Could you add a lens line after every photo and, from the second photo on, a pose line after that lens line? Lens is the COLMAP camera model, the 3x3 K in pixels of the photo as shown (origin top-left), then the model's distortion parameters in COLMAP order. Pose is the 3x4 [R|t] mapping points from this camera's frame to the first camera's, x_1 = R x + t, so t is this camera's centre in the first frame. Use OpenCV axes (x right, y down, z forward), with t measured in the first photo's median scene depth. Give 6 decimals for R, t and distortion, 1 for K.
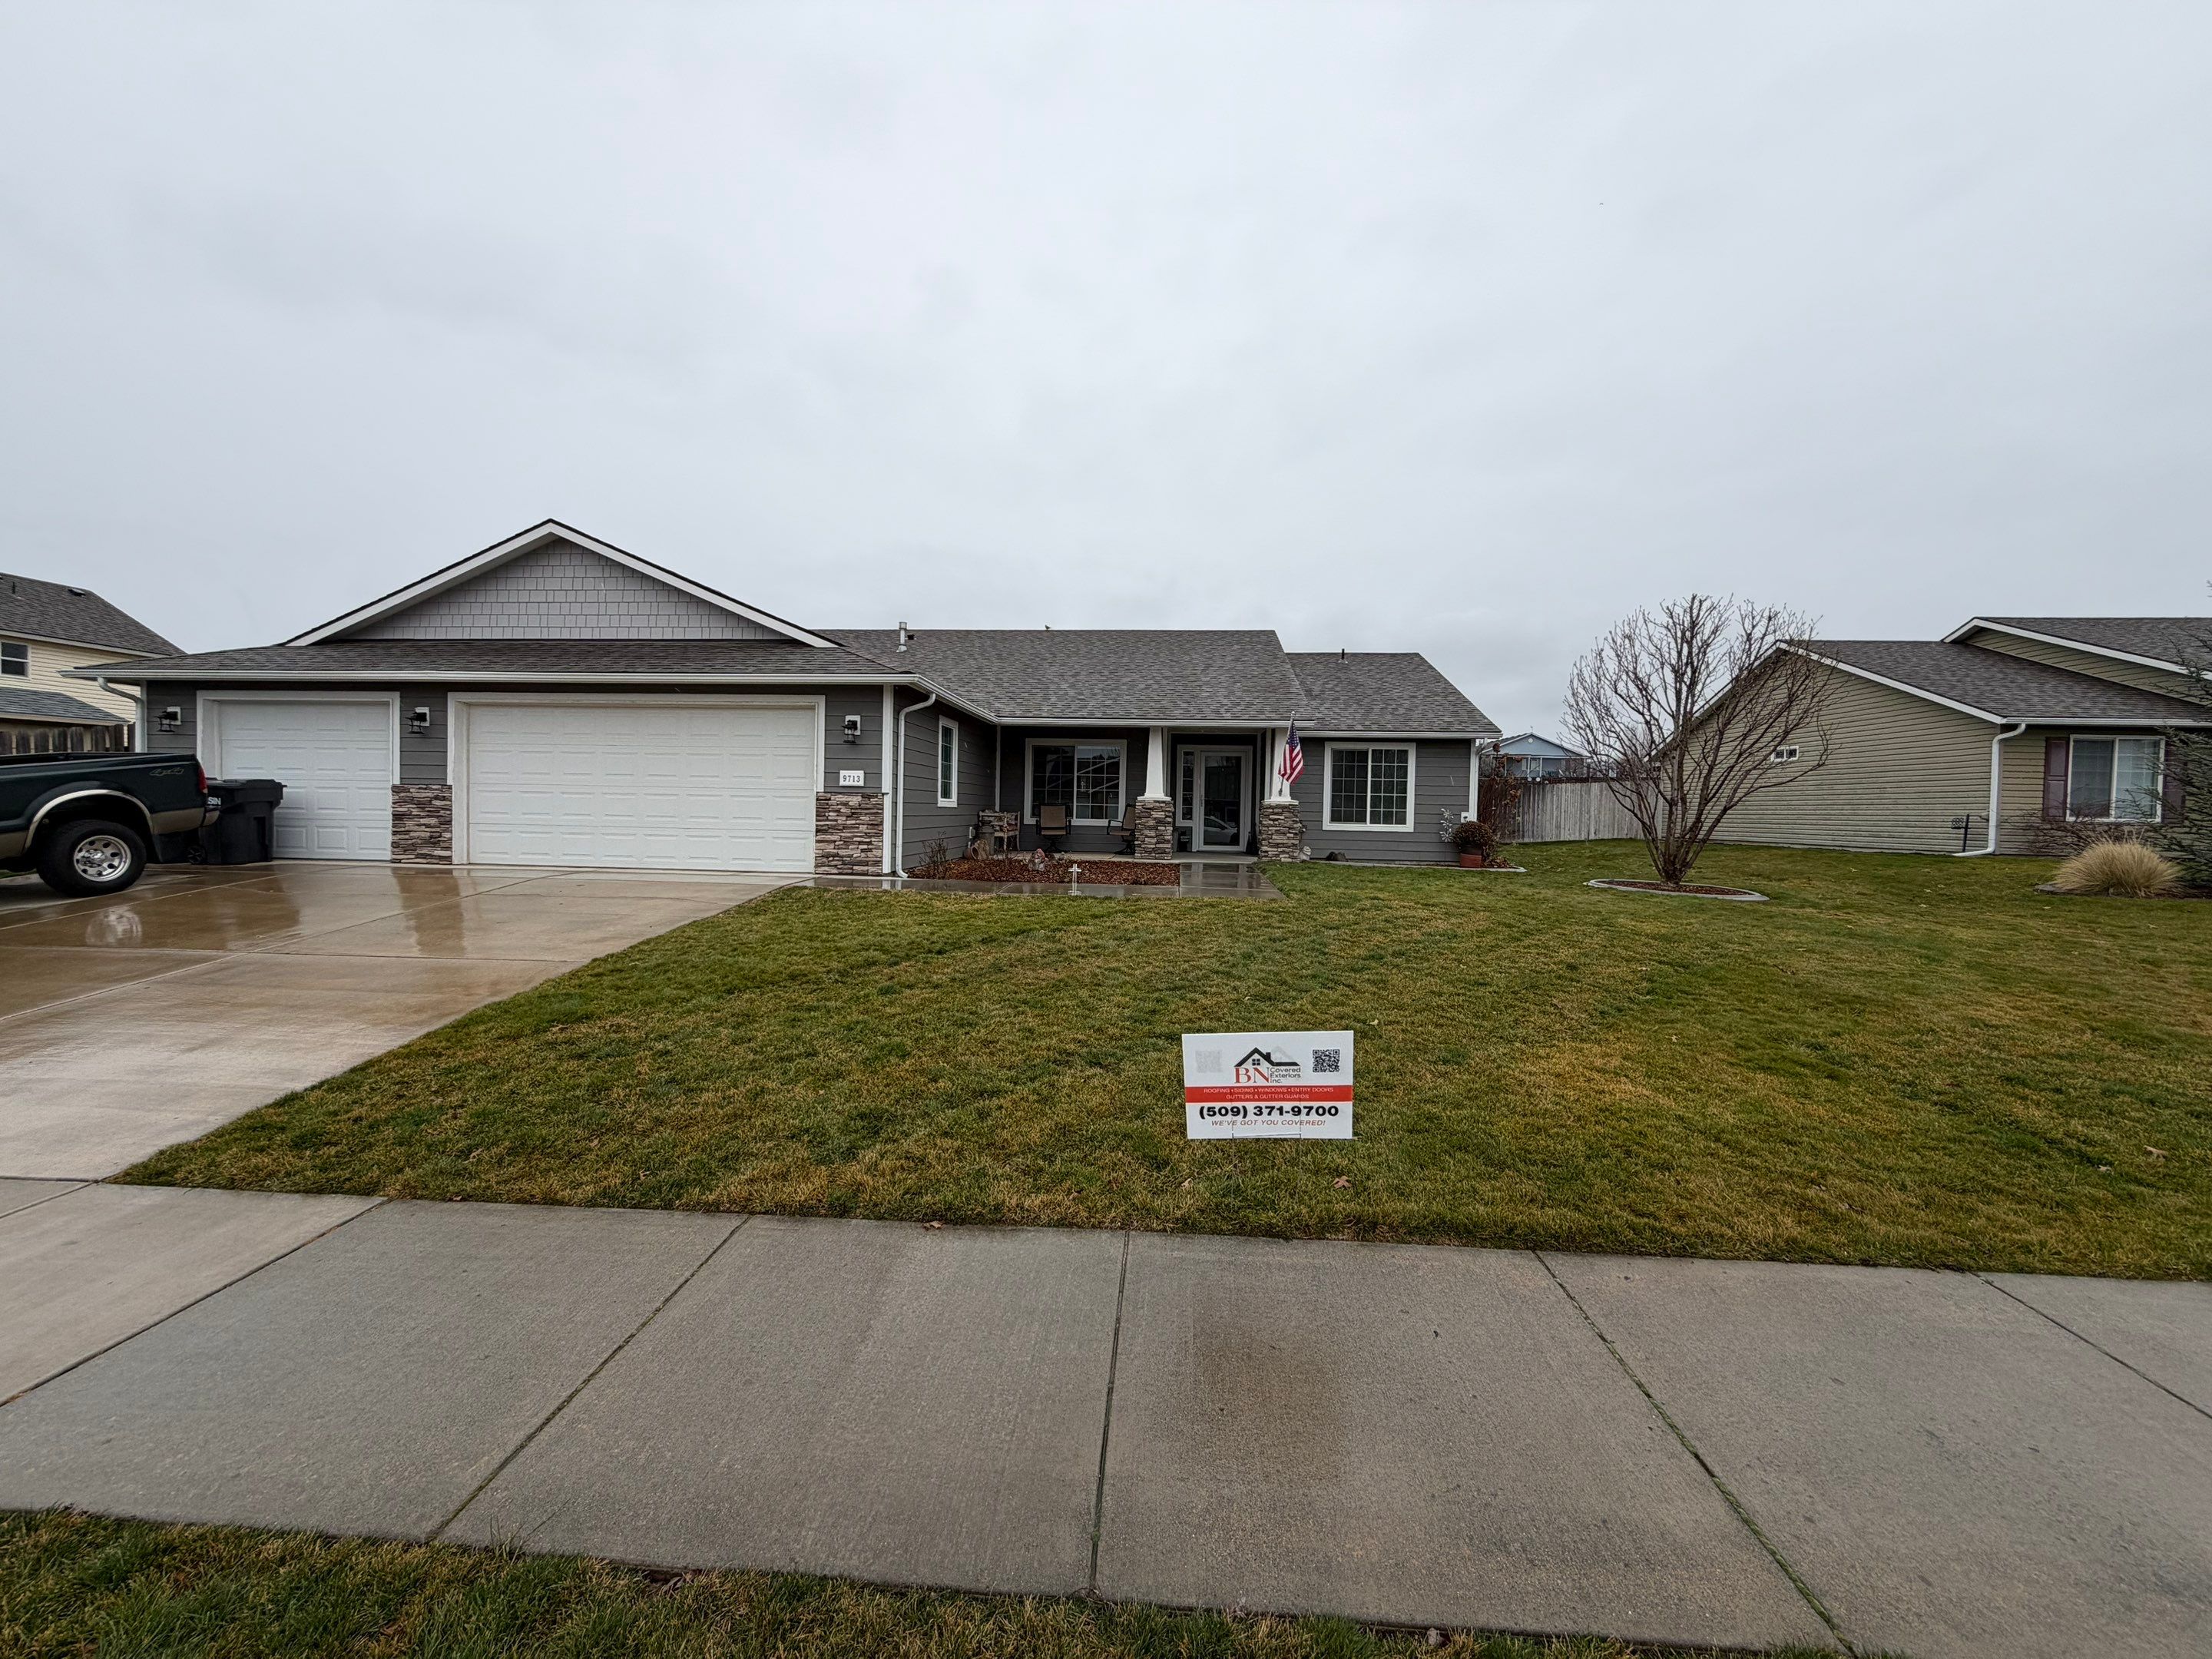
lens RADIAL K [[940.4, 0, 1101.5], [0, 940.4, 835.2], [0, 0, 1]] dist [0.000210, 0.000113]
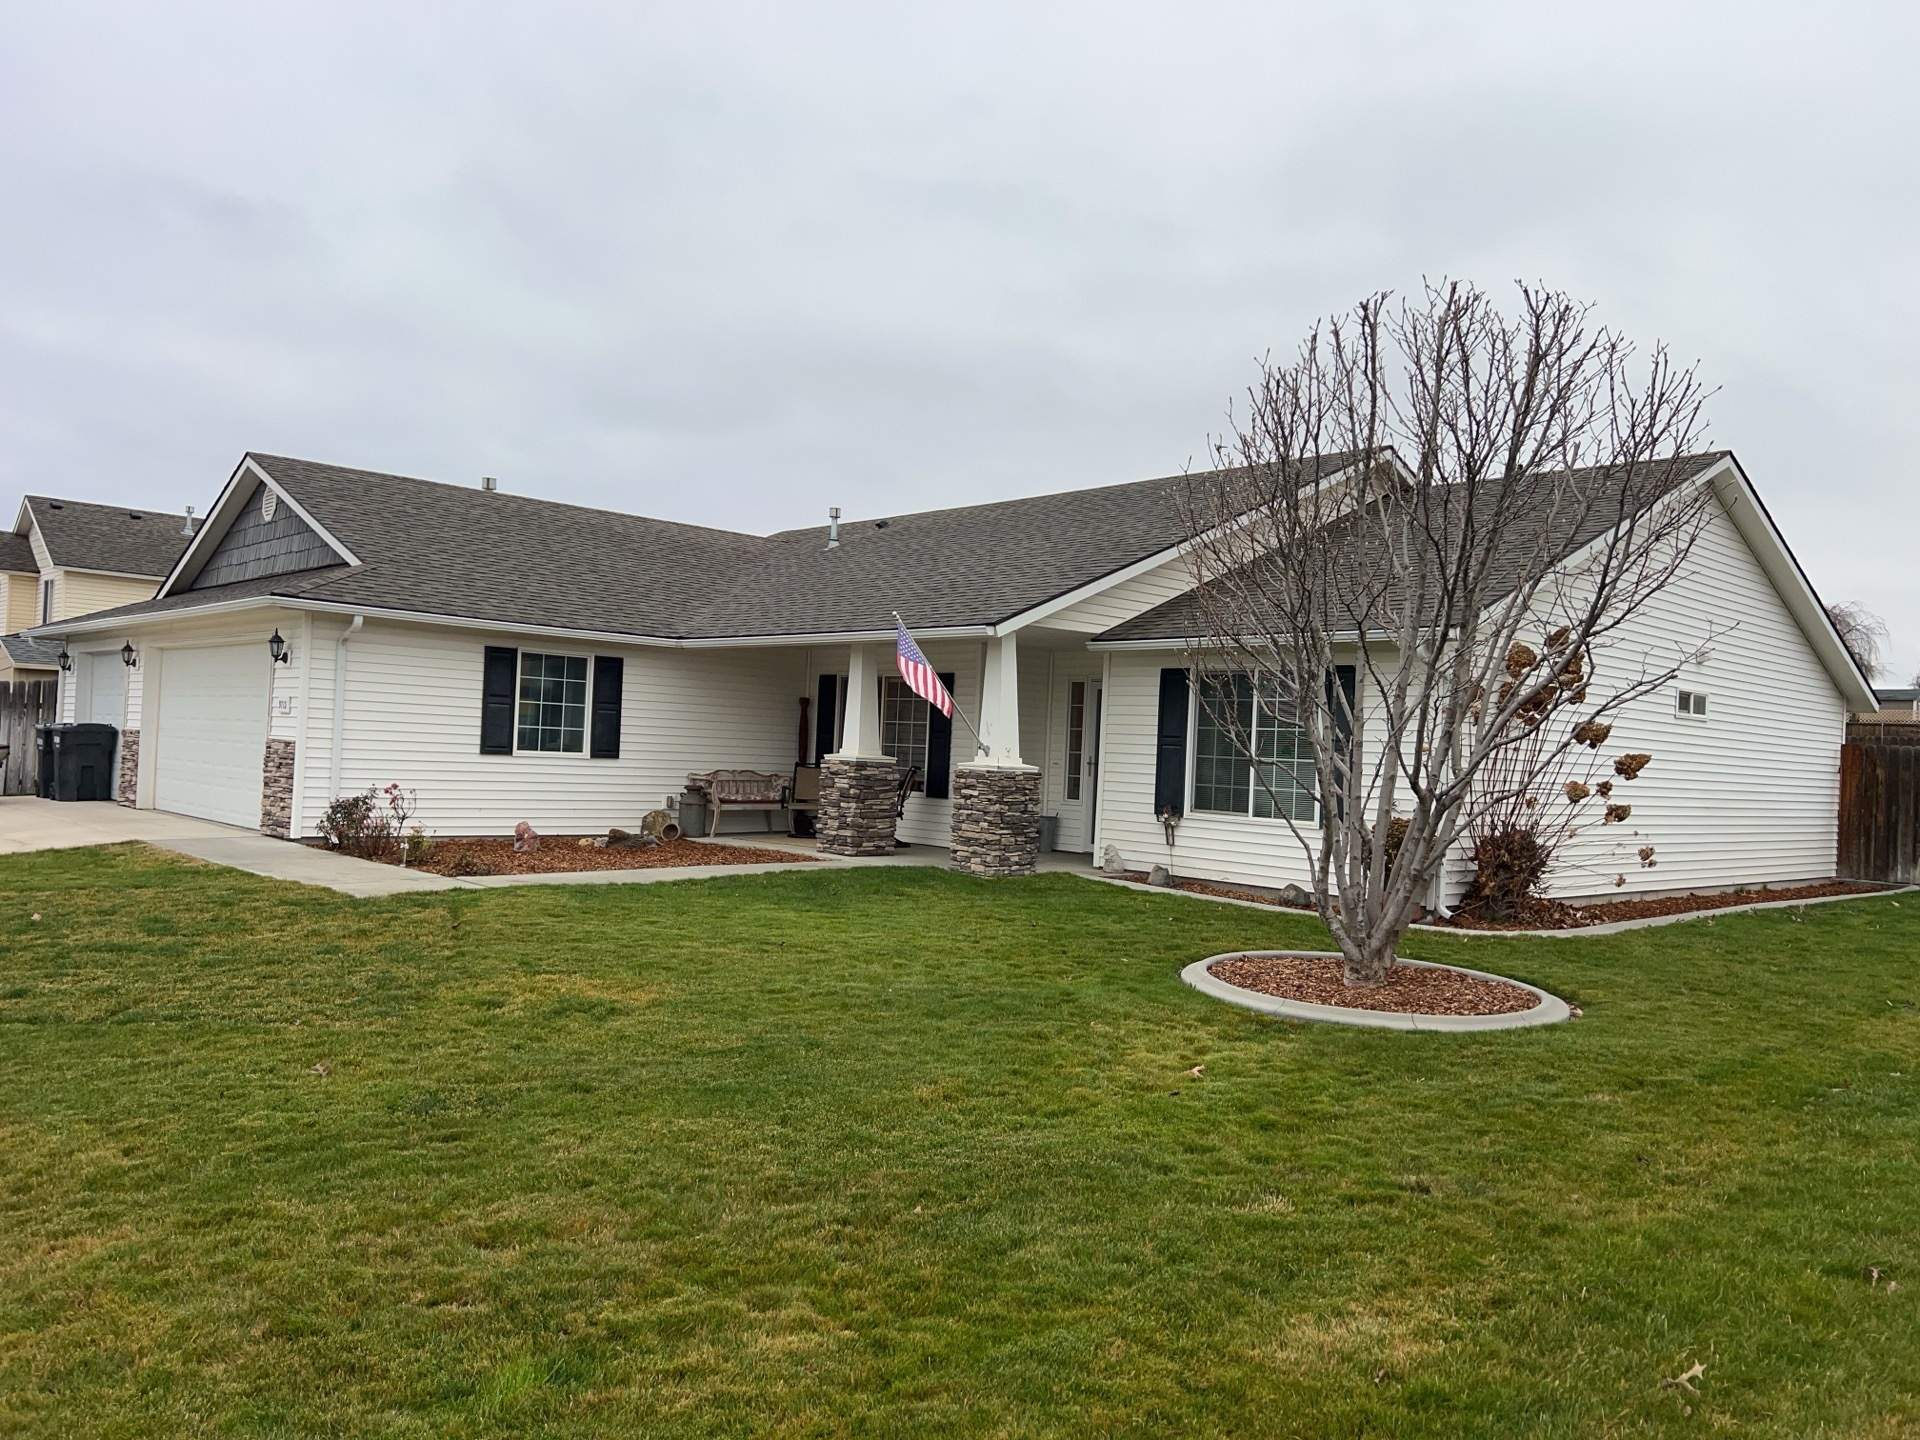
lens RADIAL K [[1406.3, 0, 953.3], [0, 1406.3, 710.0], [0, 0, 1]] dist [0.033458, -0.022650]
pose [[0.733203, -0.008183, -0.679961, 0.971434], [-0.052149, 0.996306, -0.068223, -0.012942], [0.678008, 0.085480, 0.730068, 0.464486]]
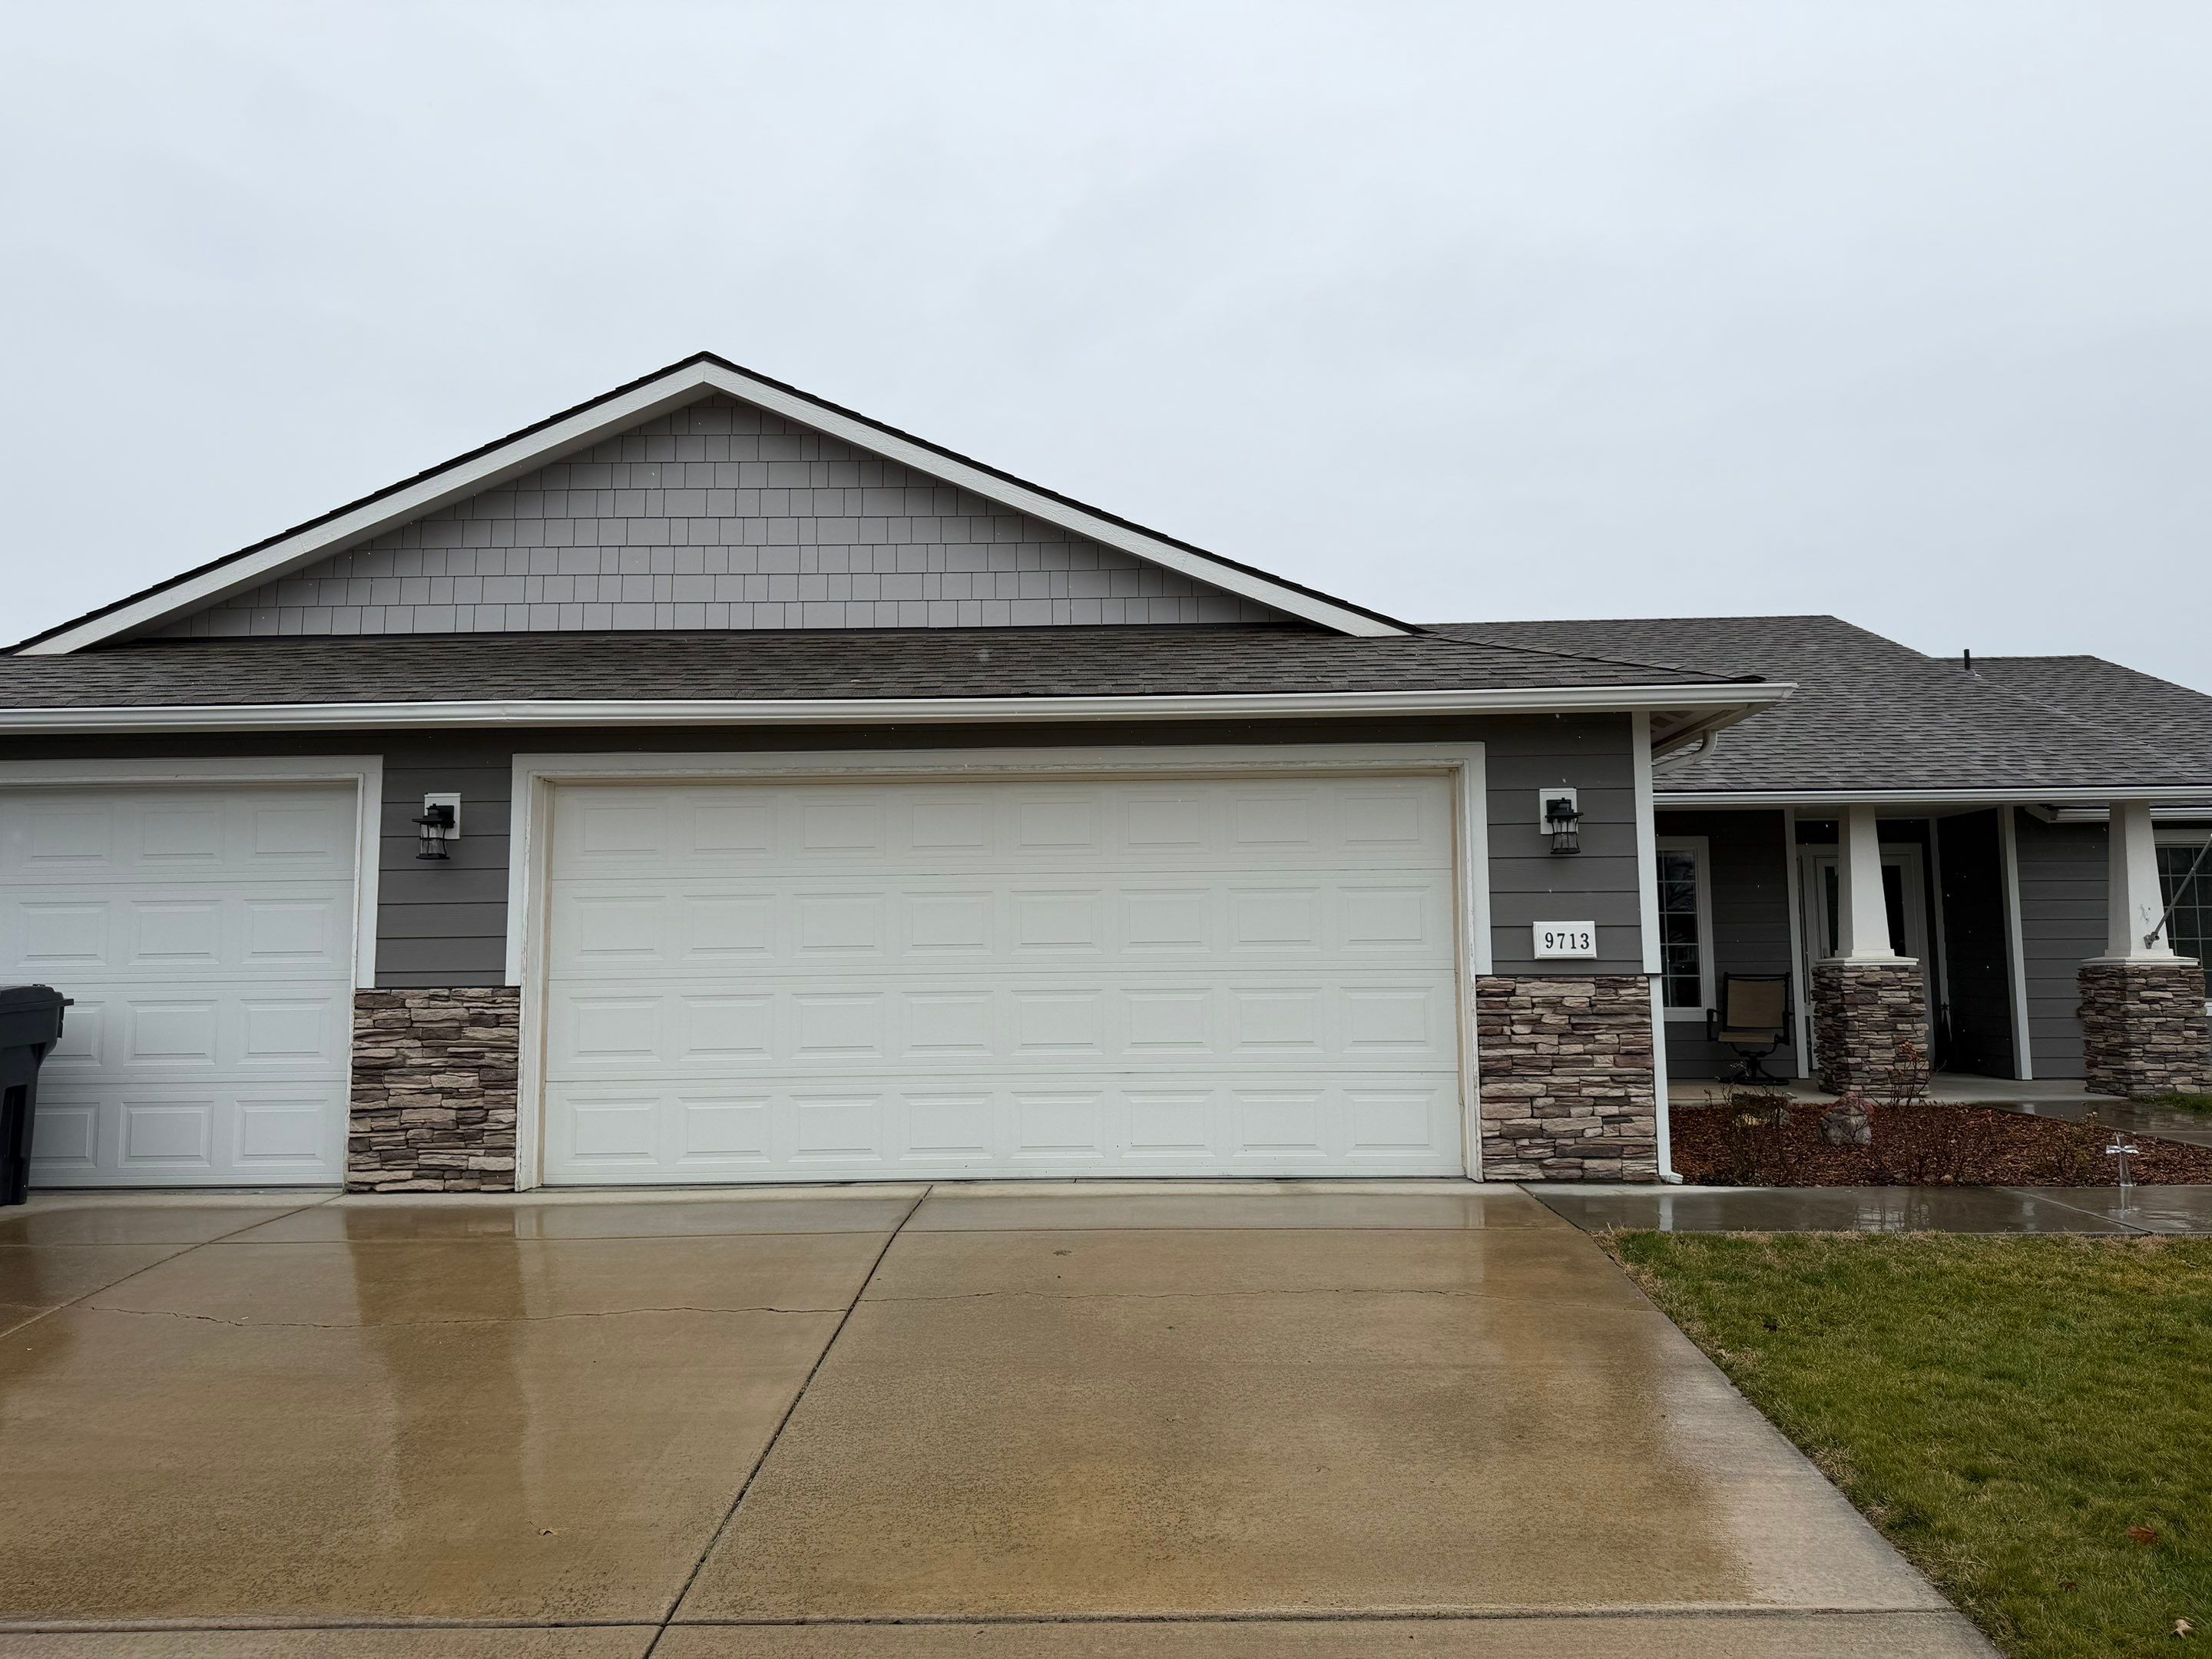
lens RADIAL K [[1620.1, 0, 1098.2], [0, 1620.1, 818.0], [0, 0, 1]] dist [0.033458, -0.022650]
pose [[0.996773, -0.023266, 0.076825, -0.495150], [0.032294, 0.992435, -0.118444, -0.034249], [-0.073489, 0.120543, 0.989984, 0.294547]]
